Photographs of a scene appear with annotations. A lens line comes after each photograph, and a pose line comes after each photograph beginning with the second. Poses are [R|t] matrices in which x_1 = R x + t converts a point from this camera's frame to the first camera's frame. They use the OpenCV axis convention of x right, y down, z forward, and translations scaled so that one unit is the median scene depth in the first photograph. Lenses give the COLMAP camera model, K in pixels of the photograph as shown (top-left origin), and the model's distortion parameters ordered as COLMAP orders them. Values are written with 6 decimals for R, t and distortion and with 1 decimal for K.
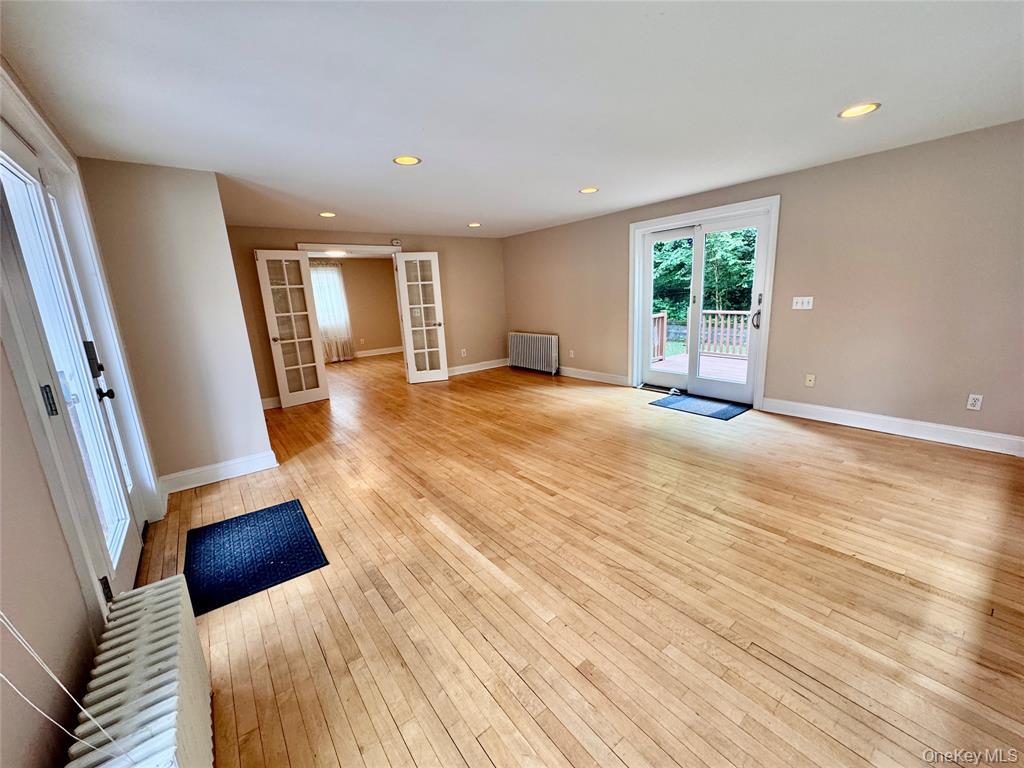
lens RADIAL K [[409.0, 0, 517.0], [0, 409.0, 384.3], [0, 0, 1]] dist [0.002825, 0.000287]
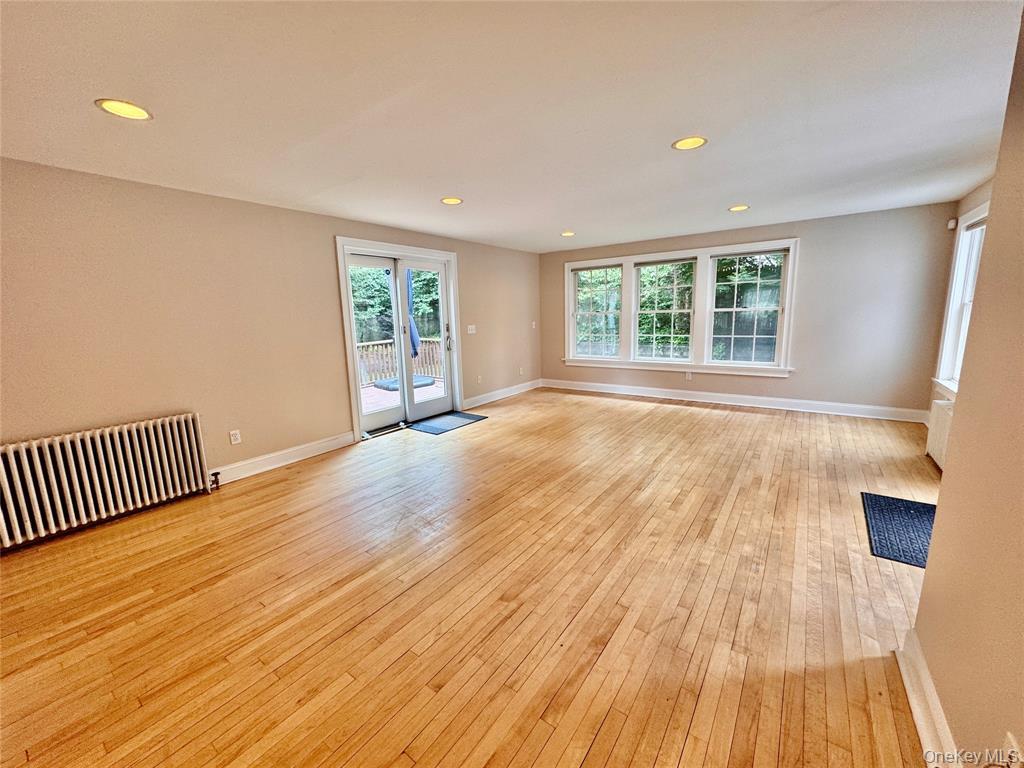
lens RADIAL K [[409.0, 0, 513.7], [0, 409.0, 382.1], [0, 0, 1]] dist [0.002825, 0.000287]
pose [[-0.271094, -0.107748, 0.956503, -0.693765], [0.244547, 0.953400, 0.176709, -0.215598], [-0.930970, 0.281815, -0.232111, 1.124910]]
